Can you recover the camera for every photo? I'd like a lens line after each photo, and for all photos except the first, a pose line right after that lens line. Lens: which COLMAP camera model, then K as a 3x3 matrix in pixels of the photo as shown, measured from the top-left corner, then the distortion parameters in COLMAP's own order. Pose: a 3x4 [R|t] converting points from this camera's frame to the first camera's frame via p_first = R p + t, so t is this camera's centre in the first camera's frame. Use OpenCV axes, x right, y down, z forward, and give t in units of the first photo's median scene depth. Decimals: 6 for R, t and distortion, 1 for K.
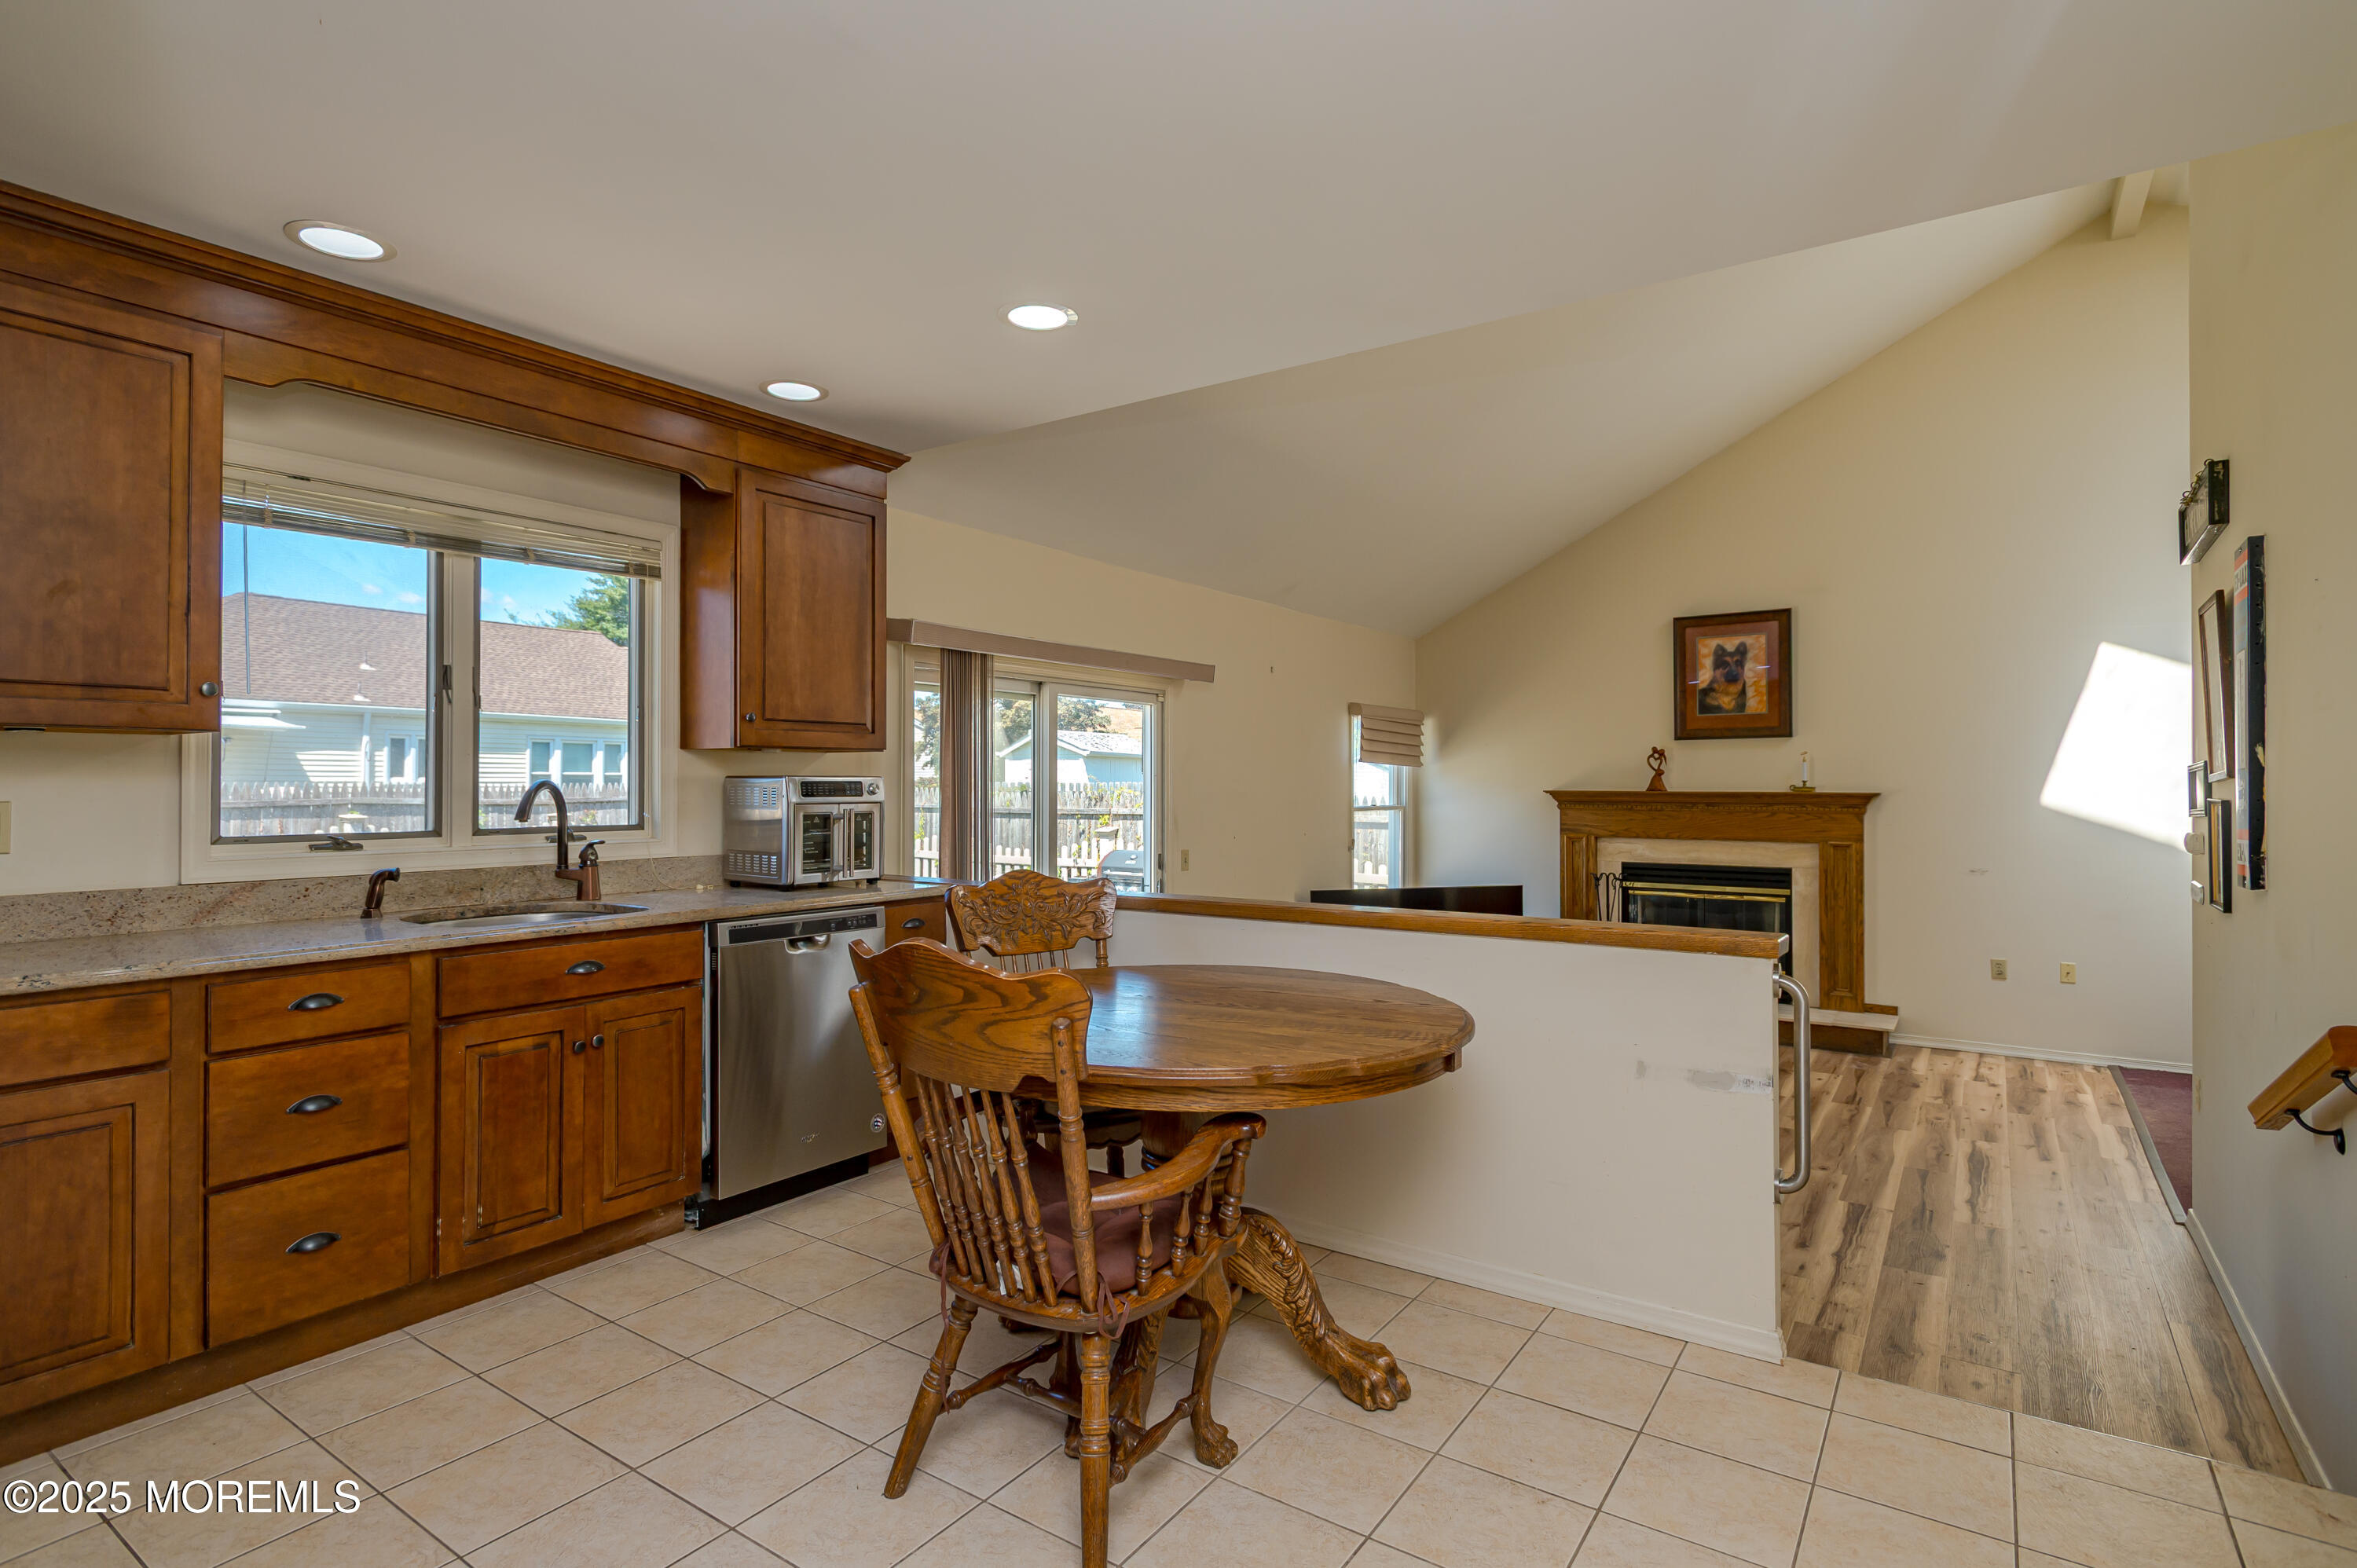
lens RADIAL K [[1137.4, 0, 1178.5], [0, 1137.4, 784.0], [0, 0, 1]] dist [0.017367, -0.019660]
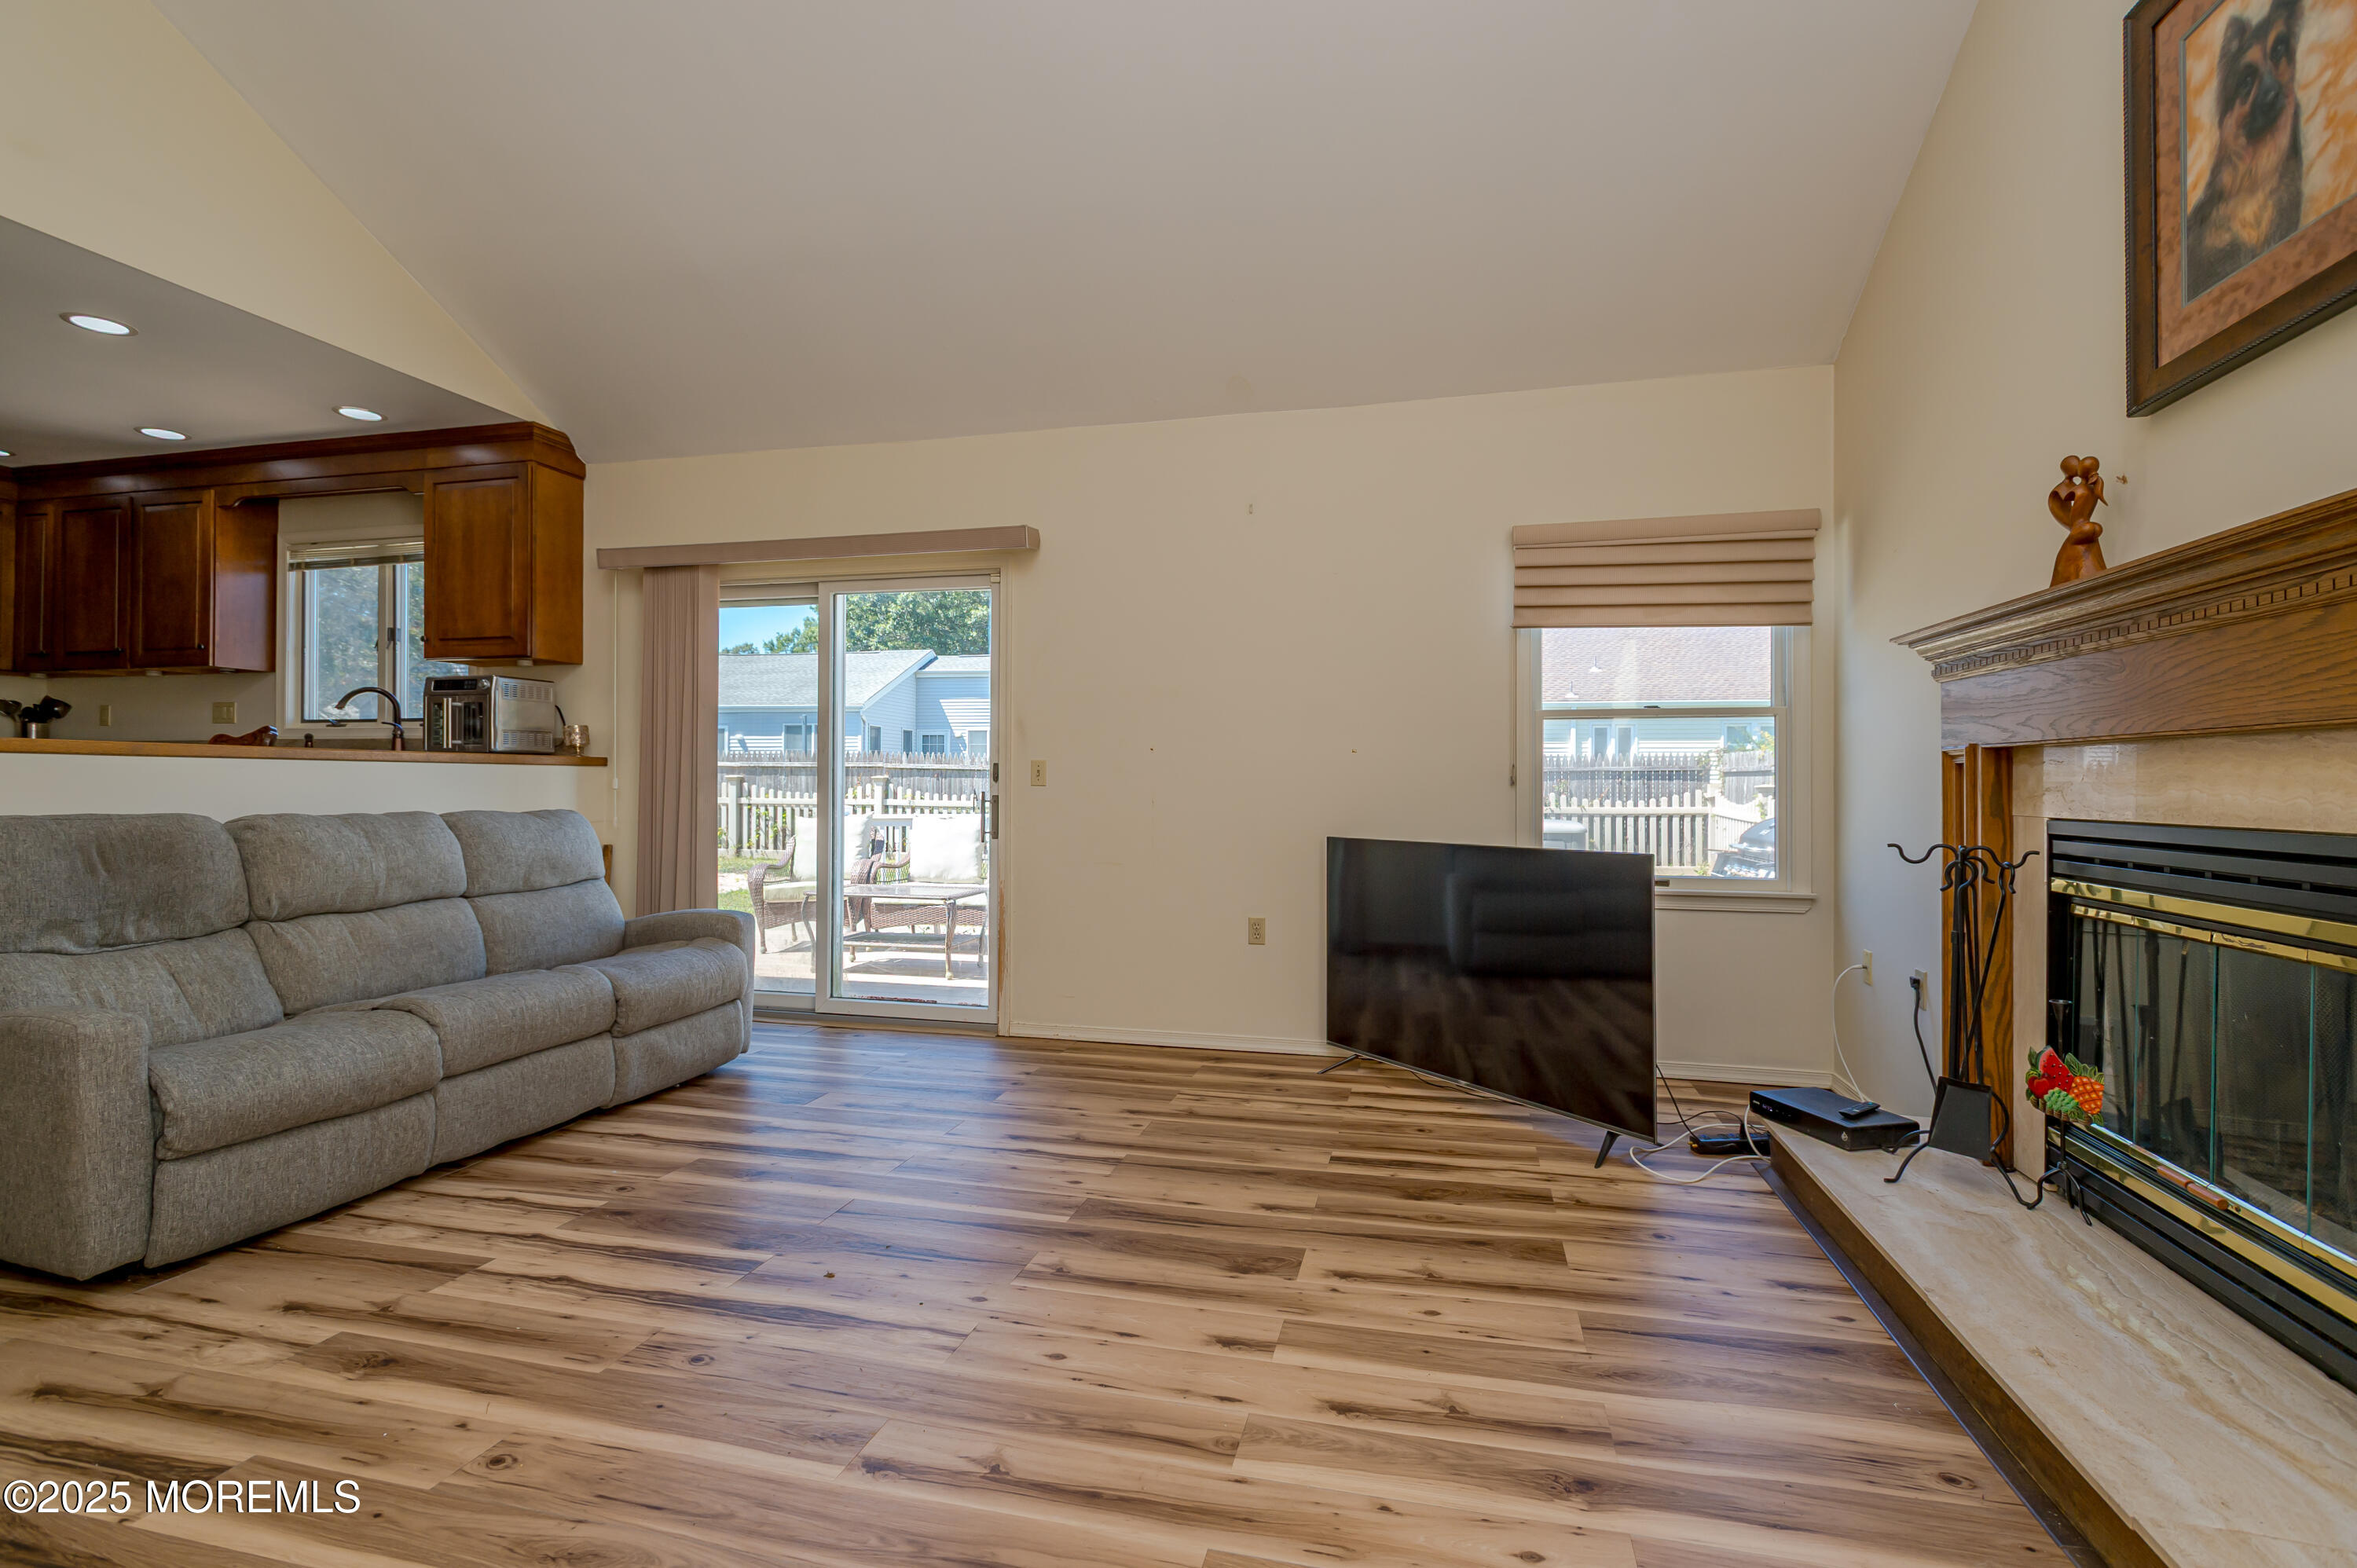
lens RADIAL K [[1096.0, 0, 1178.5], [0, 1096.0, 784.0], [0, 0, 1]] dist [0.009803, -0.000349]
pose [[0.360529, -0.000491, -0.932748, 0.690111], [-0.003439, 0.999992, -0.001856, 0.067872], [0.932742, 0.003877, 0.360524, 0.734643]]
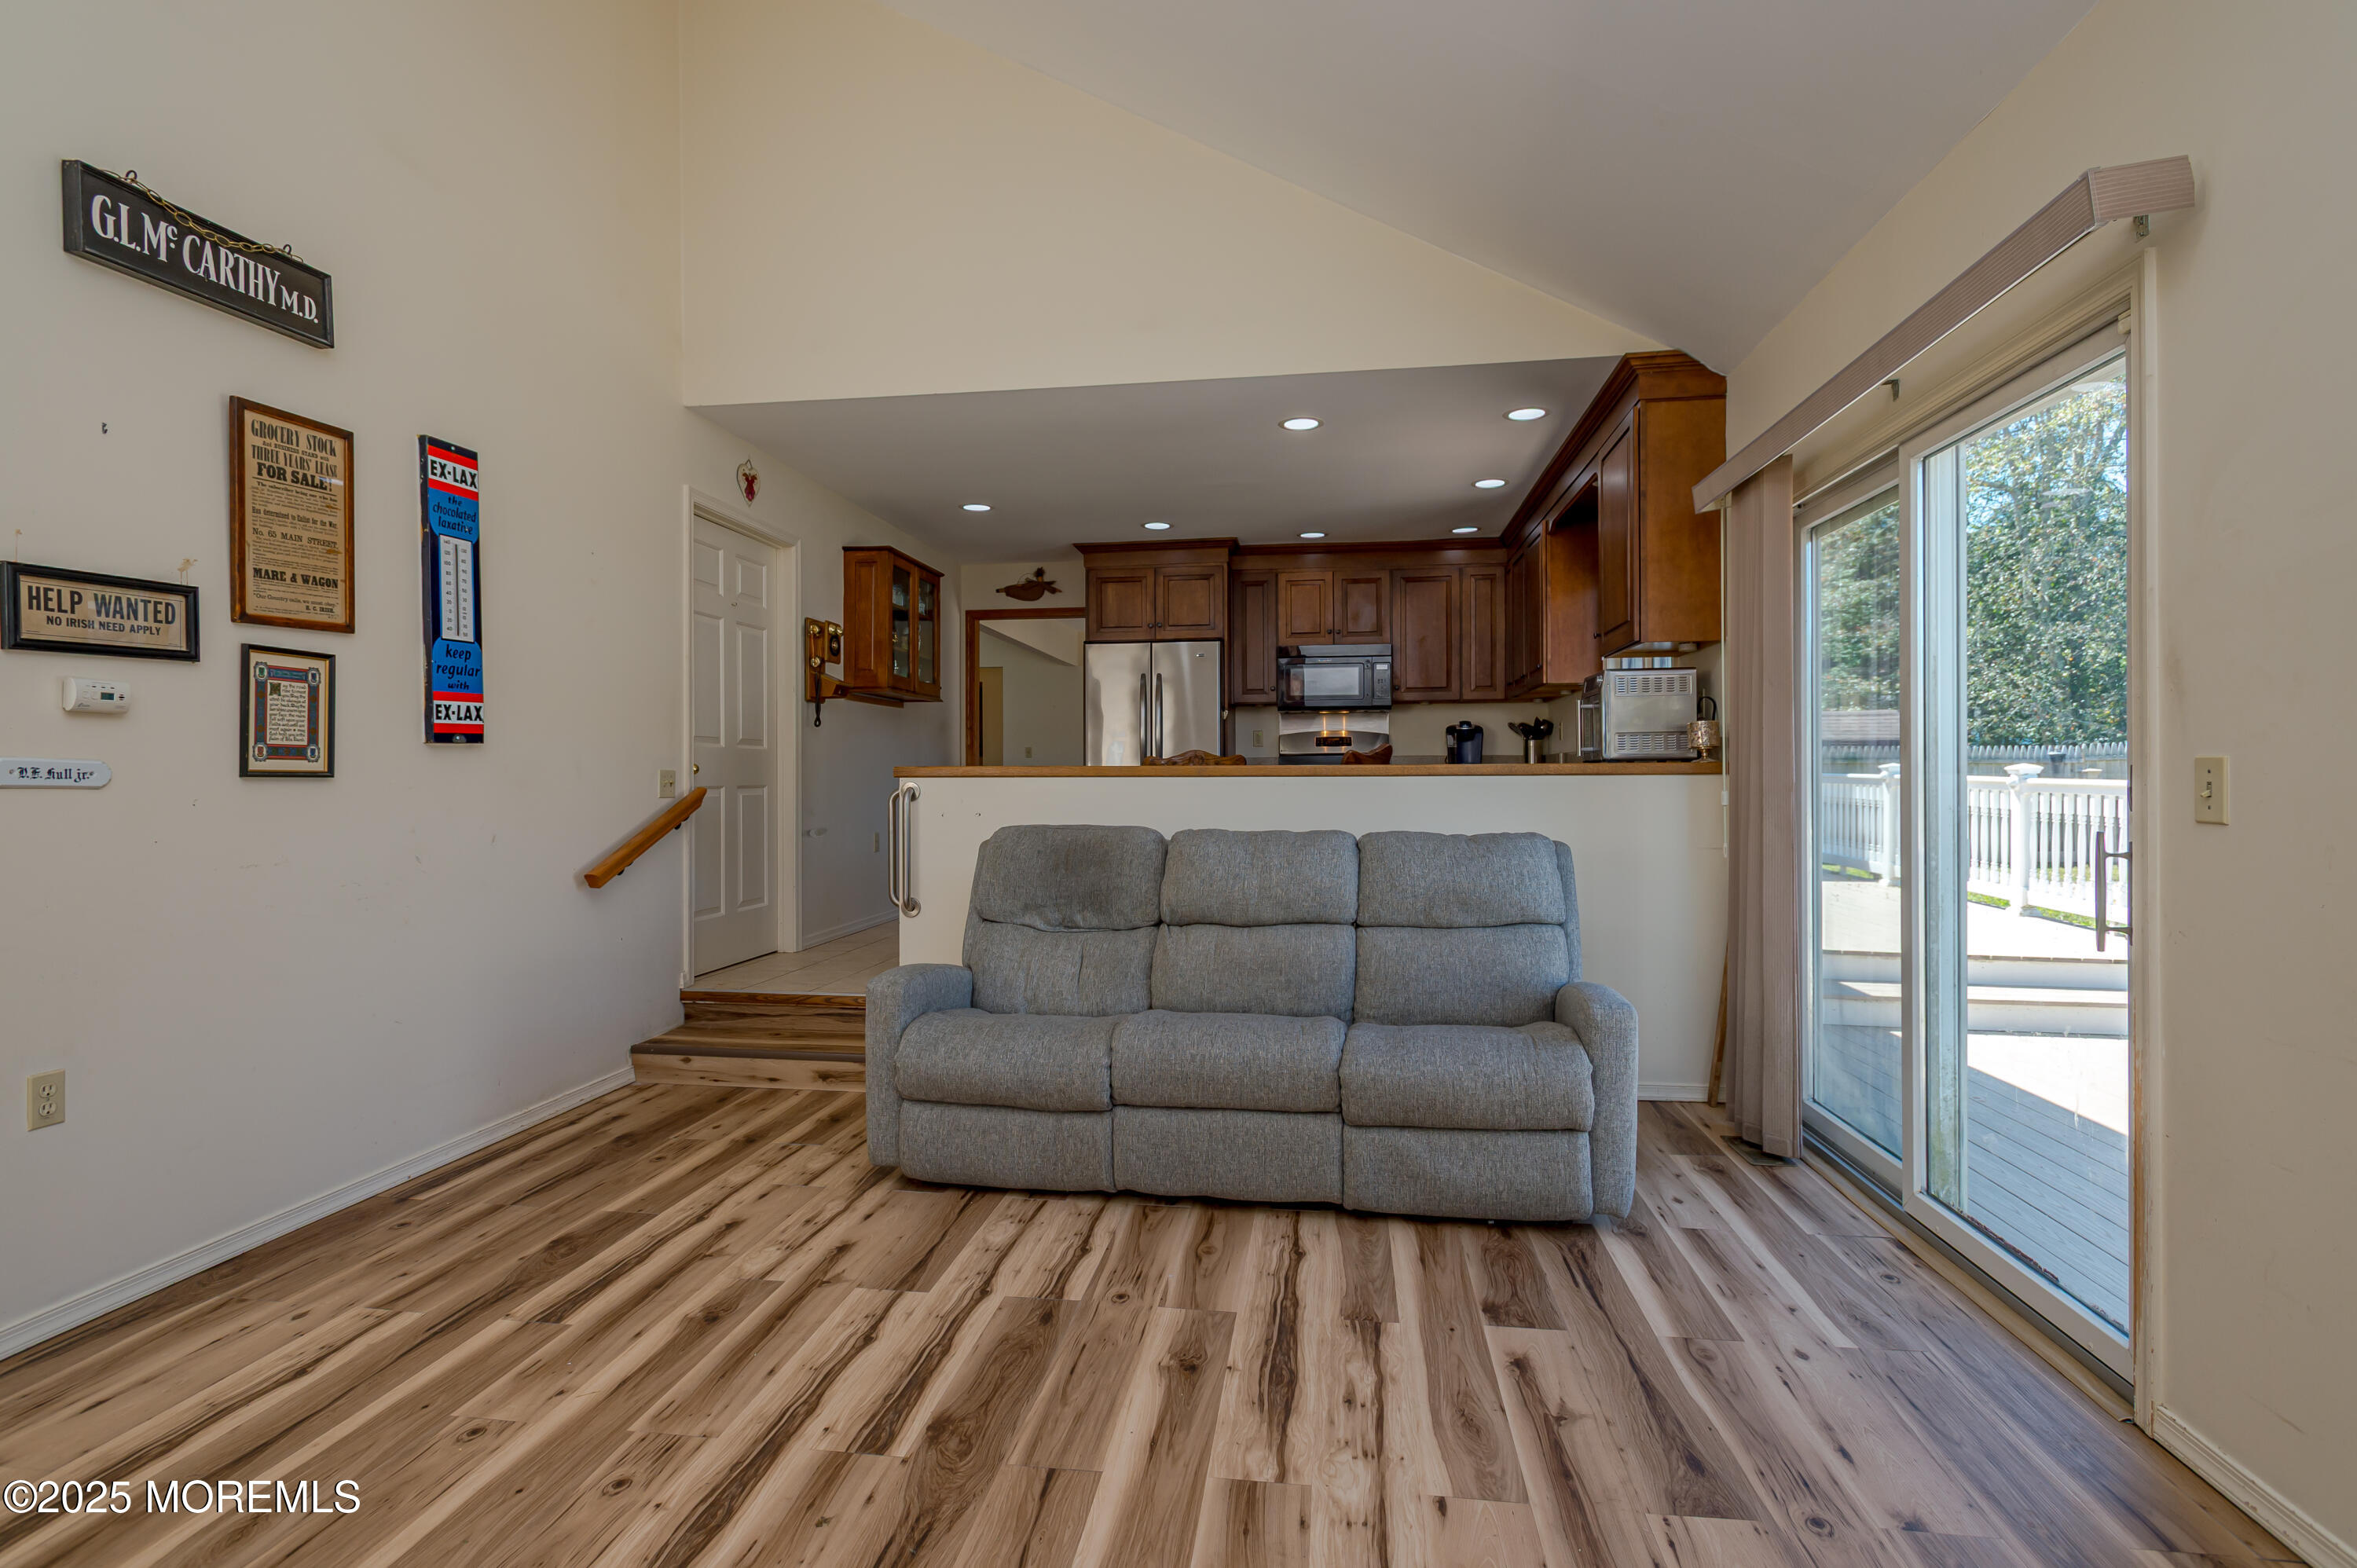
lens RADIAL K [[1137.4, 0, 1178.5], [0, 1137.4, 784.0], [0, 0, 1]] dist [0.017367, -0.019660]
pose [[-0.890049, 0.005964, -0.455825, 0.355149], [0.004078, 0.999979, 0.005121, 0.056295], [0.455846, 0.002699, -0.890055, 1.034978]]
